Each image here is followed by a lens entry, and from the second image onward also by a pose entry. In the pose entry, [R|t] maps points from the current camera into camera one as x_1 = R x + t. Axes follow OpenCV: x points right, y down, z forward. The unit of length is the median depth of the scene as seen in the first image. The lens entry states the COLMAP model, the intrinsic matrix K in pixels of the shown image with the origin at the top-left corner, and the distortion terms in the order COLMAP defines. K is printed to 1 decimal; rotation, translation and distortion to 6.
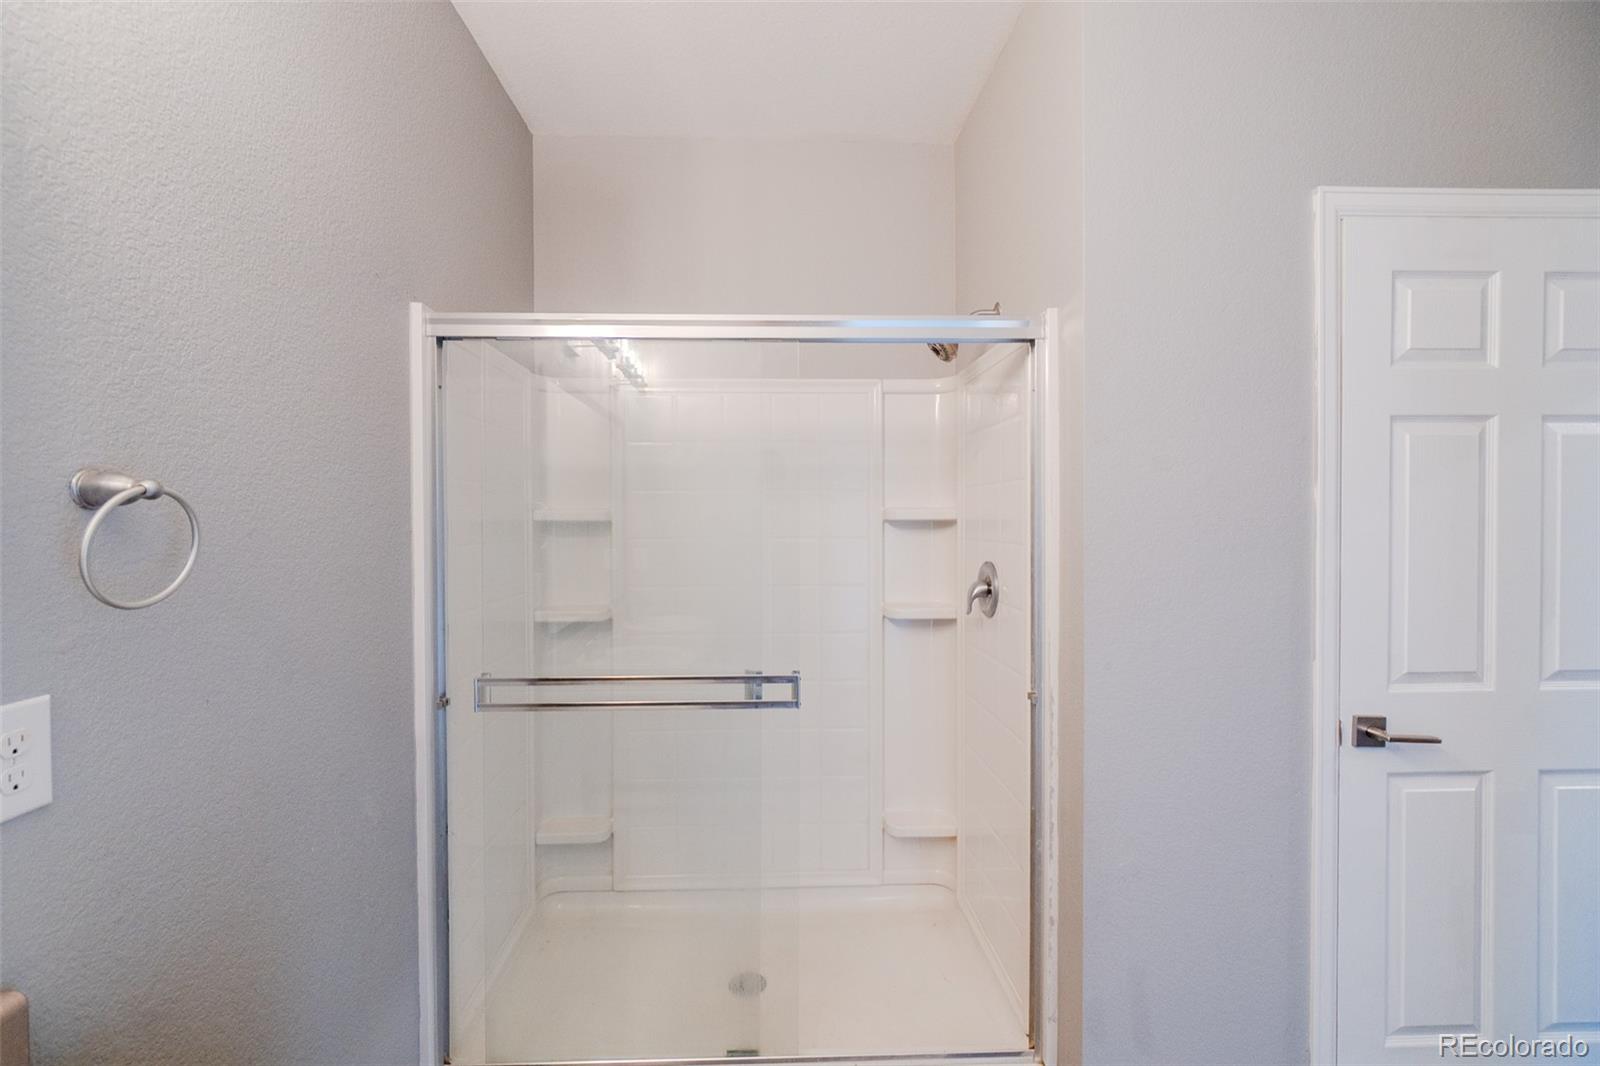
lens RADIAL K [[687.0, 0, 795.5], [0, 687.0, 525.8], [0, 0, 1]] dist [-0.026600, -0.000041]
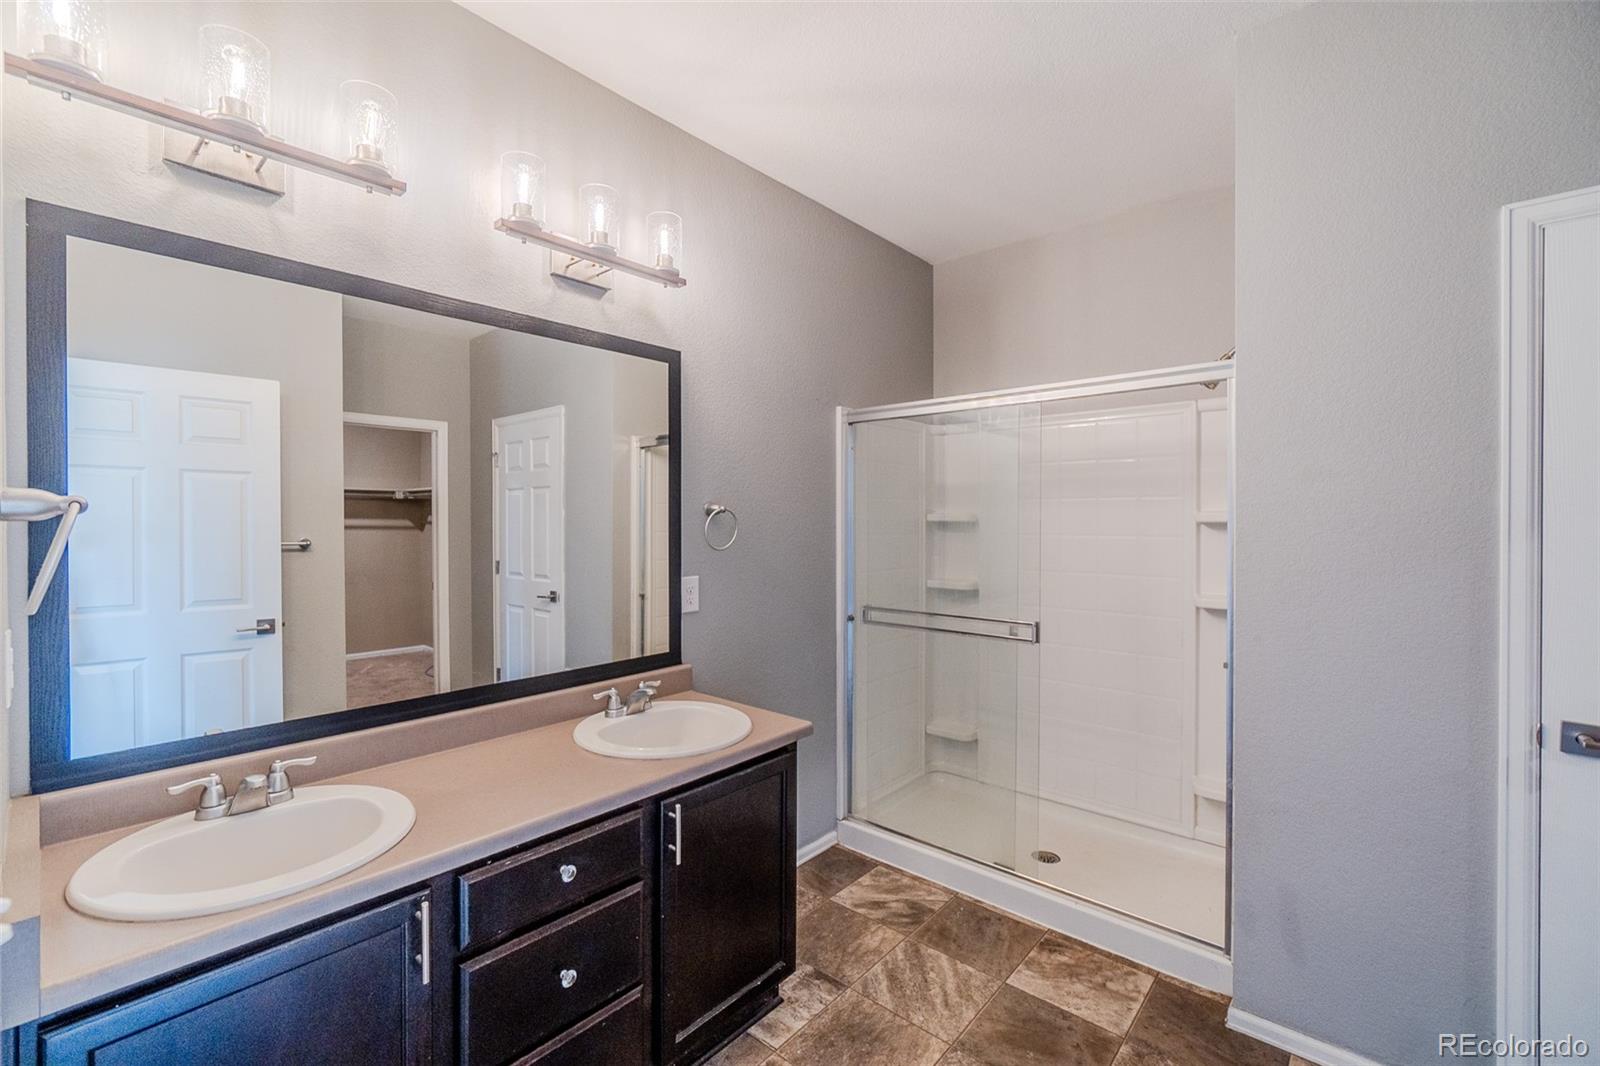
lens RADIAL K [[688.7, 0, 783.3], [0, 688.7, 527.7], [0, 0, 1]] dist [-0.002515, 0.000127]
pose [[0.725830, 0.012652, -0.687758, 0.634286], [-0.012058, 0.999911, 0.005669, 0.003619], [0.687768, 0.004179, 0.725918, -0.492790]]
